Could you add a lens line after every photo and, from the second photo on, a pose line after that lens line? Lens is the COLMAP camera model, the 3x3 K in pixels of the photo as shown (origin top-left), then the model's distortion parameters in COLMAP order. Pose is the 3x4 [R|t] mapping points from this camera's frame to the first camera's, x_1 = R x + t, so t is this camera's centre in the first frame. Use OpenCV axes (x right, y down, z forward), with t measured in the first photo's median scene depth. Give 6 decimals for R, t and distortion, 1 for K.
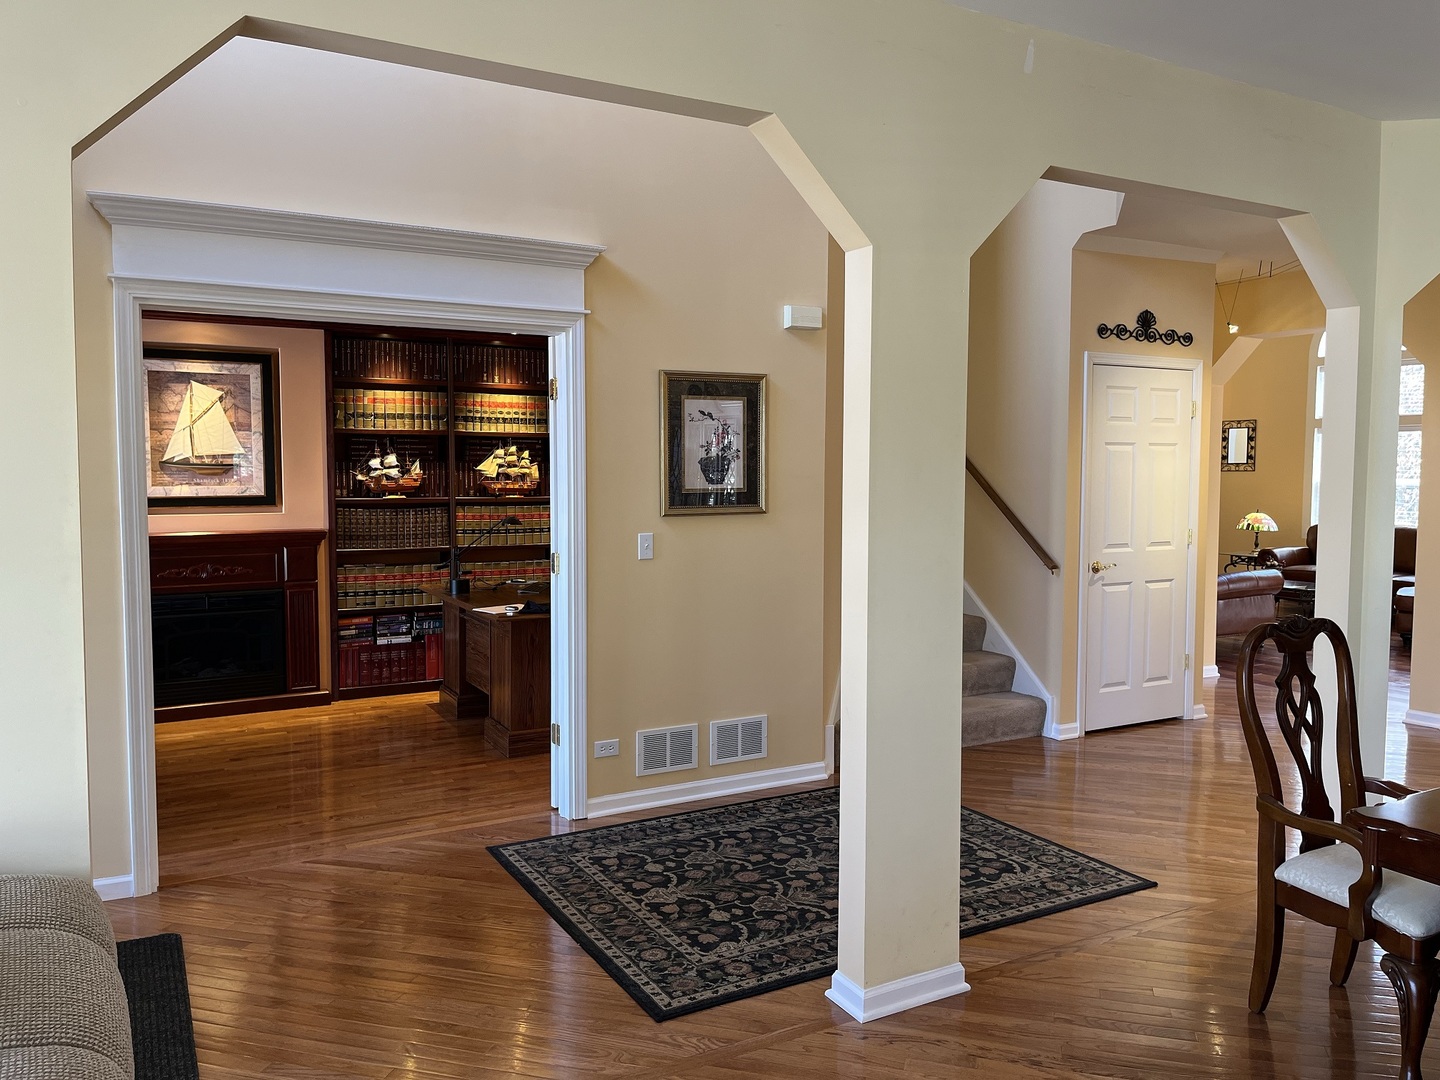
lens RADIAL K [[1093.4, 0, 722.0], [0, 1093.4, 538.0], [0, 0, 1]] dist [0.061848, -0.008823]
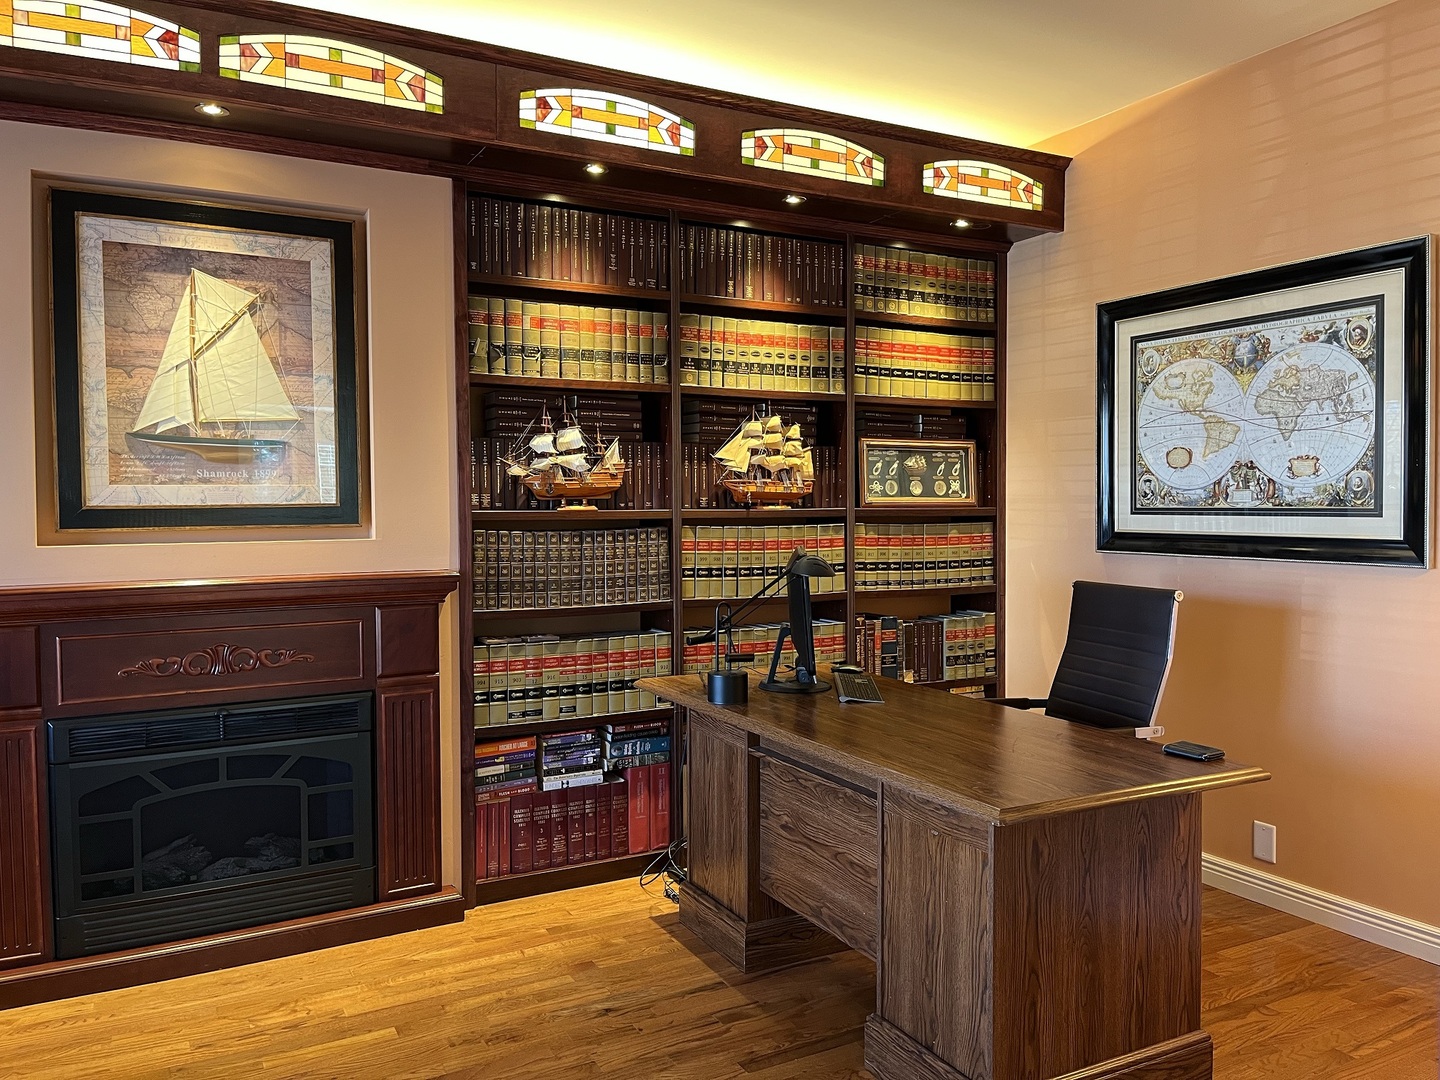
lens RADIAL K [[1093.4, 0, 718.1], [0, 1093.4, 543.8], [0, 0, 1]] dist [0.061848, -0.008823]
pose [[0.999944, -0.004879, -0.009402, -0.227107], [0.004663, 0.999727, -0.022886, -0.008009], [0.009511, 0.022841, 0.999694, 0.481922]]
